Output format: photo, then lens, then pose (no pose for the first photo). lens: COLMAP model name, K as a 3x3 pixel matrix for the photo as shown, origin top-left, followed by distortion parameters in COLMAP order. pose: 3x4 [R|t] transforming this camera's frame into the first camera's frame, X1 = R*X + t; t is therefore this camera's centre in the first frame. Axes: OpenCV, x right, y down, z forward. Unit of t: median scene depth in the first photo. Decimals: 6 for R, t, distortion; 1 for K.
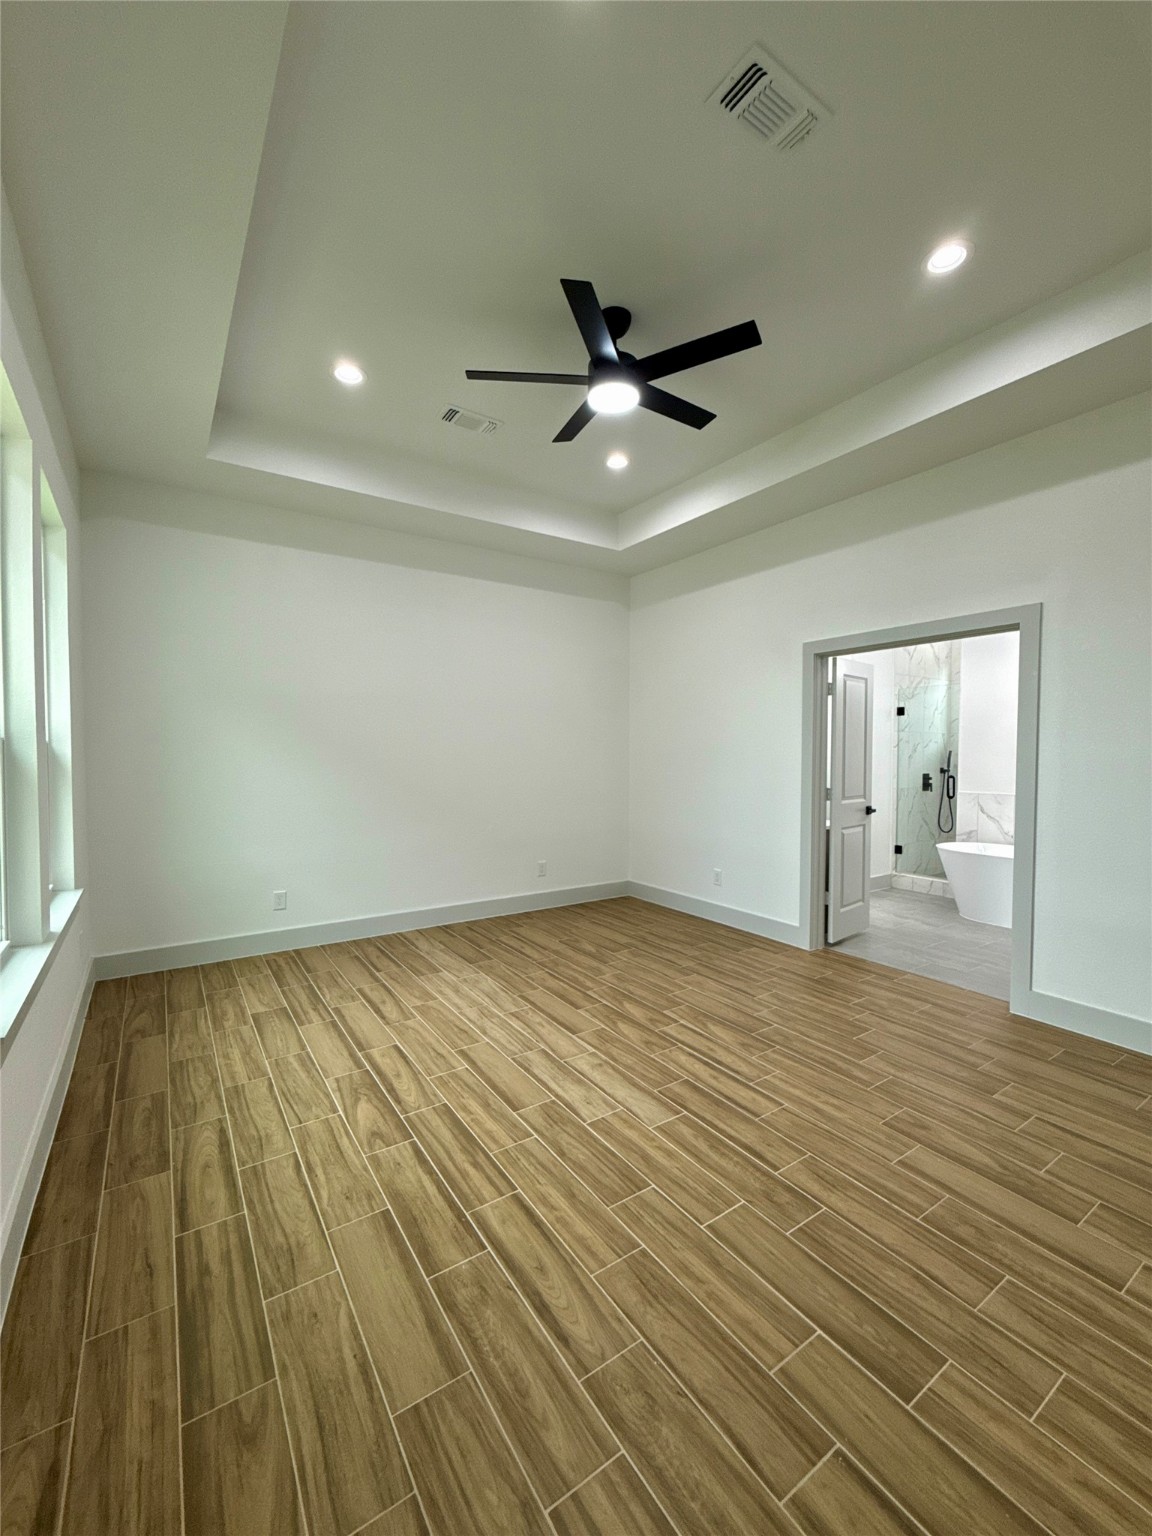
lens RADIAL K [[626.7, 0, 577.4], [0, 626.7, 769.1], [0, 0, 1]] dist [-0.001671, 0.000548]
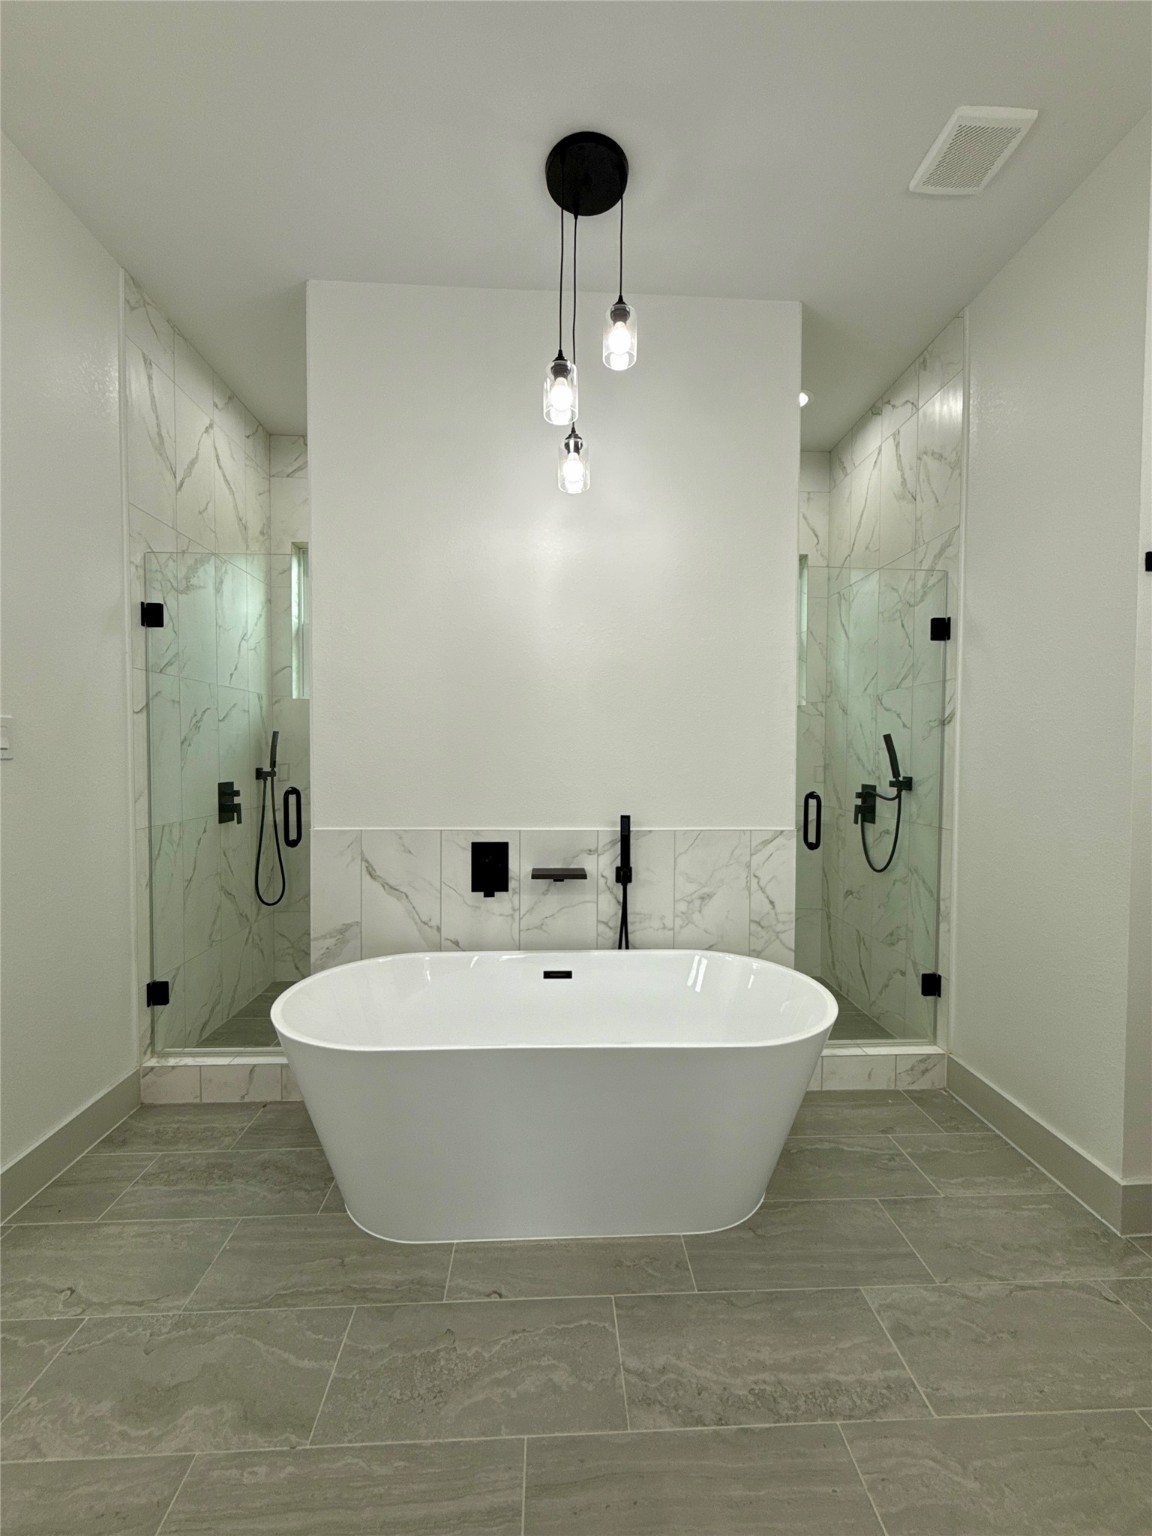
lens RADIAL K [[626.7, 0, 580.8], [0, 626.7, 770.6], [0, 0, 1]] dist [-0.001671, 0.000548]
pose [[0.514513, -0.022808, 0.857179, 0.327560], [0.021627, 0.999673, 0.013618, -0.001550], [-0.857210, 0.011532, 0.514838, 0.595246]]
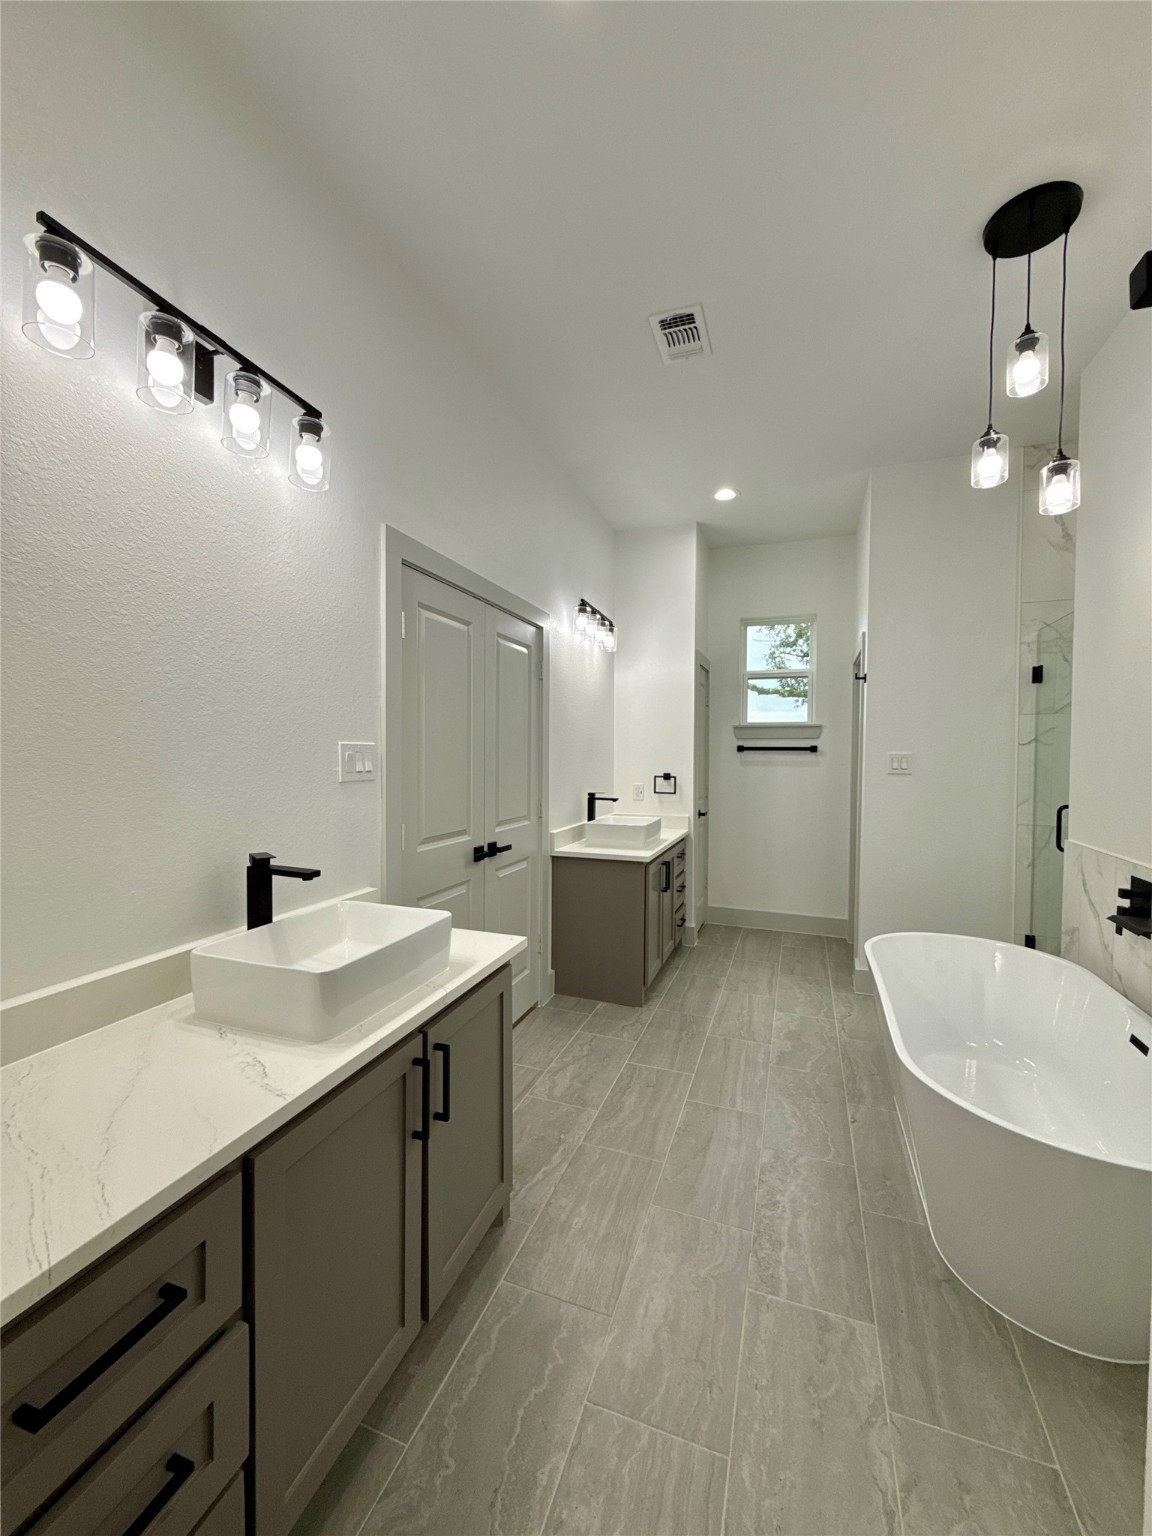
lens RADIAL K [[626.7, 0, 577.1], [0, 626.7, 766.0], [0, 0, 1]] dist [-0.001671, 0.000548]
pose [[0.584700, 0.015959, -0.811093, 0.705398], [-0.027264, 0.999628, 0.000015, -0.007494], [0.810792, 0.022104, 0.584917, 0.394440]]
